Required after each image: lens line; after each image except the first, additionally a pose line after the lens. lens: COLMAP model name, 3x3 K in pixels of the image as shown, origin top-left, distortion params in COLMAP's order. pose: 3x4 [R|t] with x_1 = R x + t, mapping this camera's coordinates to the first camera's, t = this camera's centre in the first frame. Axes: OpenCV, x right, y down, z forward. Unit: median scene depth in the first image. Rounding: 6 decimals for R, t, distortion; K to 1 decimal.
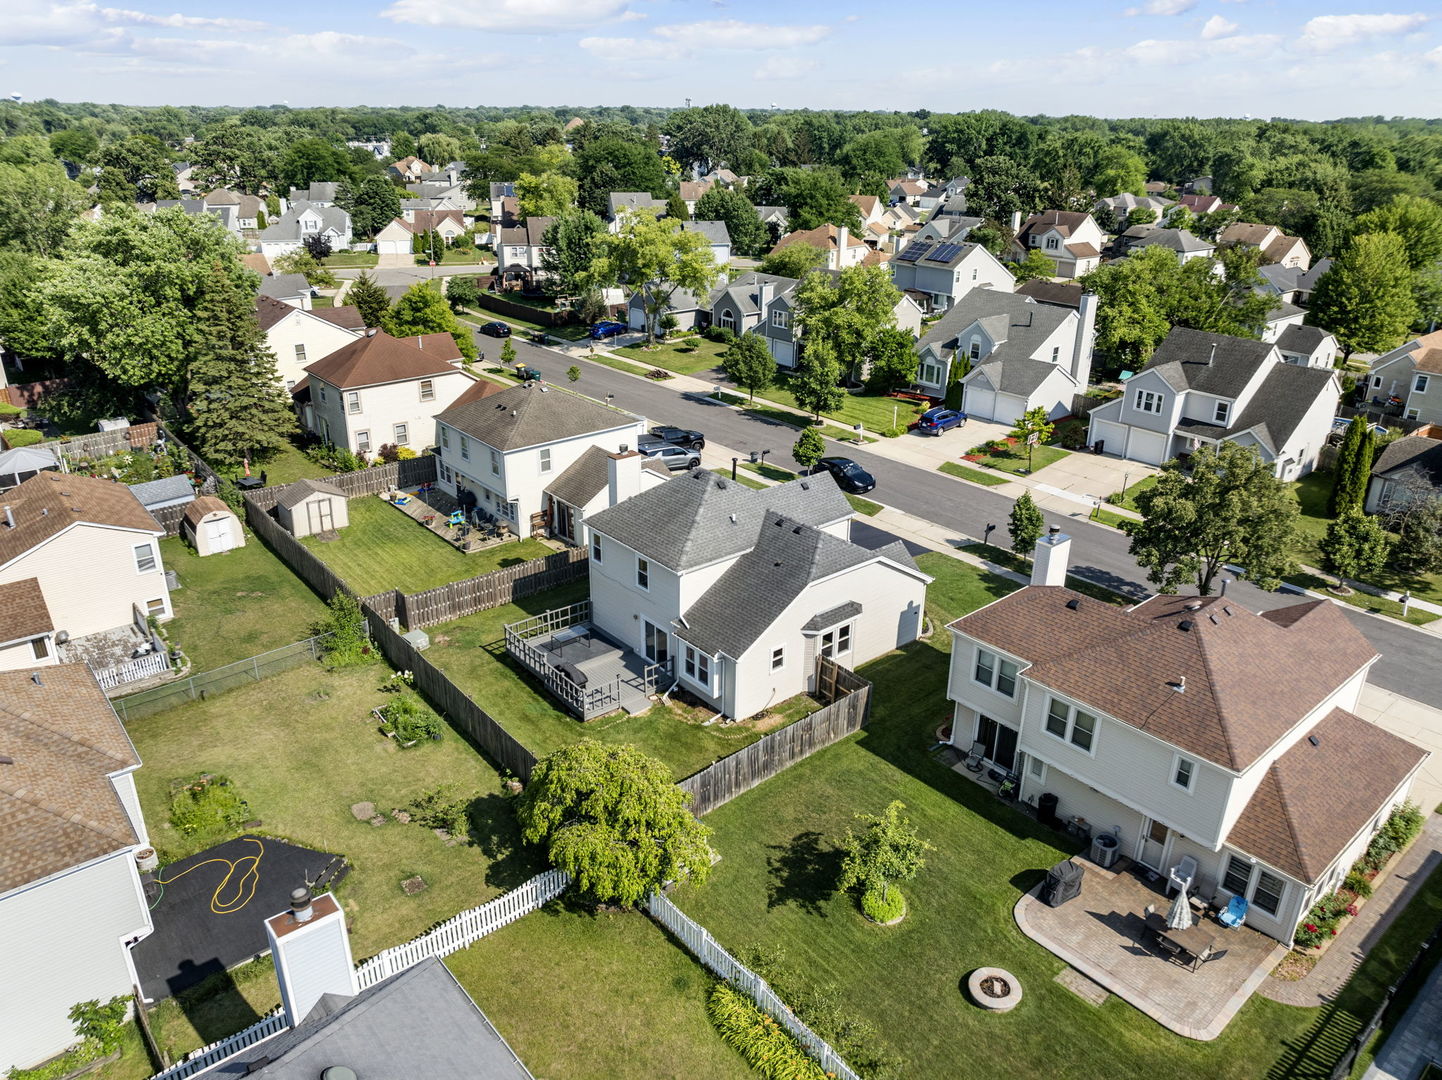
lens RADIAL K [[1000.7, 0, 718.0], [0, 1000.7, 539.4], [0, 0, 1]] dist [-0.001127, -0.000172]
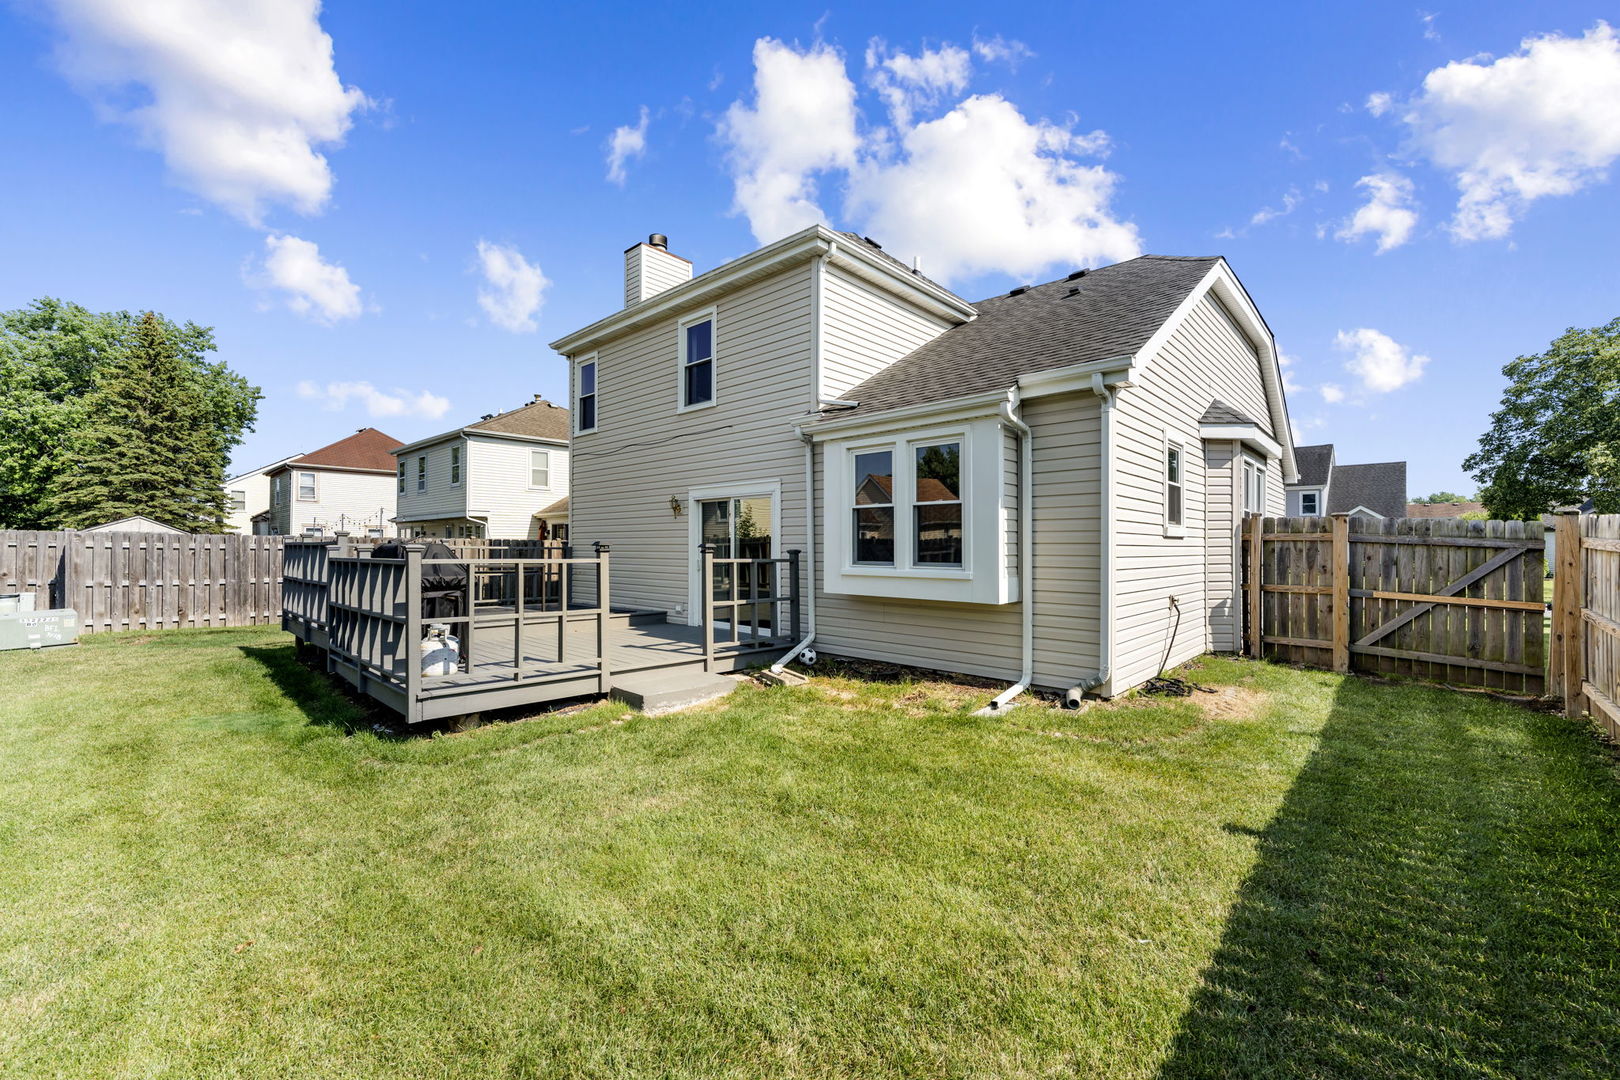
lens RADIAL K [[649.9, 0, 812.2], [0, 649.9, 539.1], [0, 0, 1]] dist [-0.002042, 0.000206]
pose [[0.991962, -0.008224, 0.126265, -0.064162], [0.058535, 0.914516, -0.400293, 0.191940], [-0.112179, 0.404467, 0.907647, 0.800776]]
